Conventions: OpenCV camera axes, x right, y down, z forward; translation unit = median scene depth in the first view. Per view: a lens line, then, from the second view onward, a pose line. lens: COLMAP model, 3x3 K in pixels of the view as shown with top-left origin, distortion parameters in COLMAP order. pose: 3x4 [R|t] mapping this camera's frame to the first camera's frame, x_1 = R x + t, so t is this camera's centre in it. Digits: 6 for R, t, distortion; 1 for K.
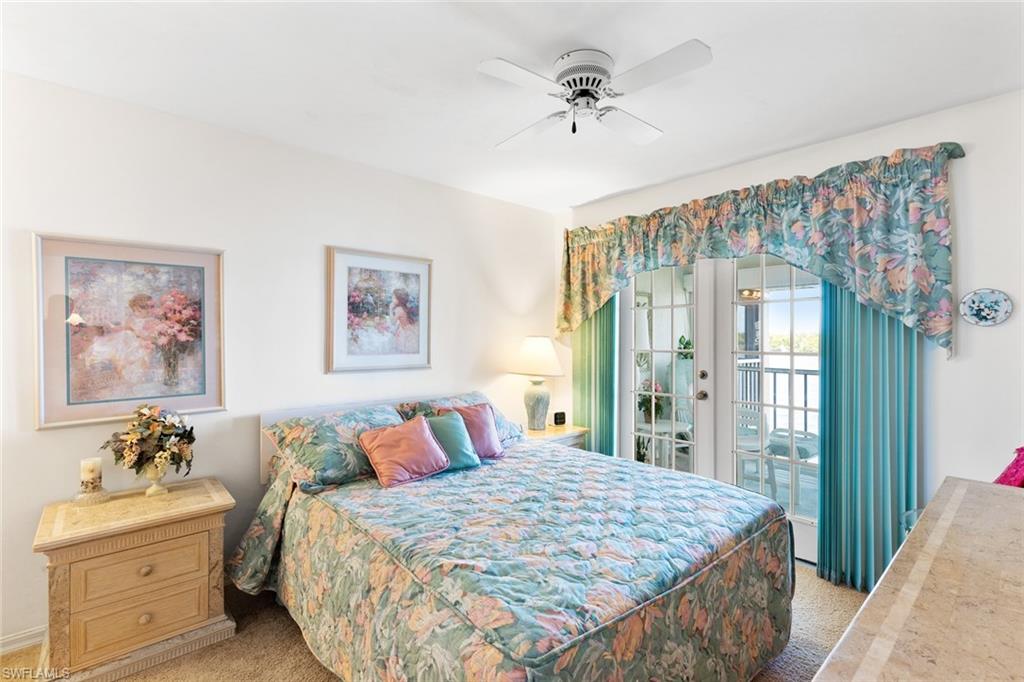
lens RADIAL K [[465.4, 0, 517.7], [0, 465.4, 338.4], [0, 0, 1]] dist [0.012456, -0.000155]
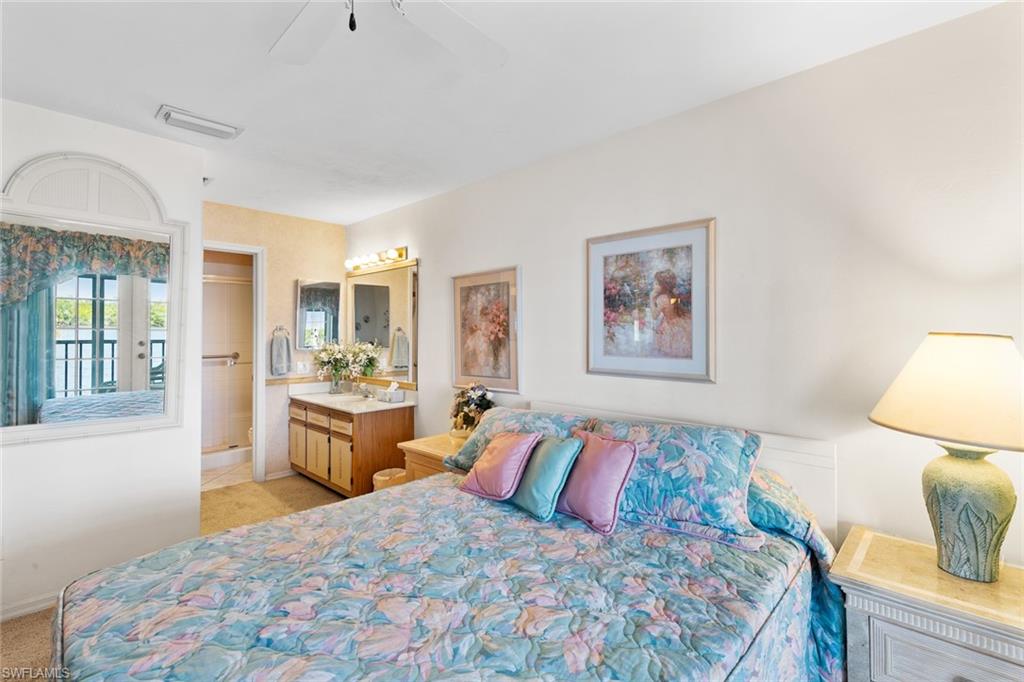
lens RADIAL K [[463.9, 0, 514.0], [0, 463.9, 341.5], [0, 0, 1]] dist [0.006189, -0.000049]
pose [[0.085288, 0.017063, -0.996210, 0.503519], [-0.000066, 0.999853, 0.017119, -0.005584], [0.996356, -0.001395, 0.085277, 0.741072]]
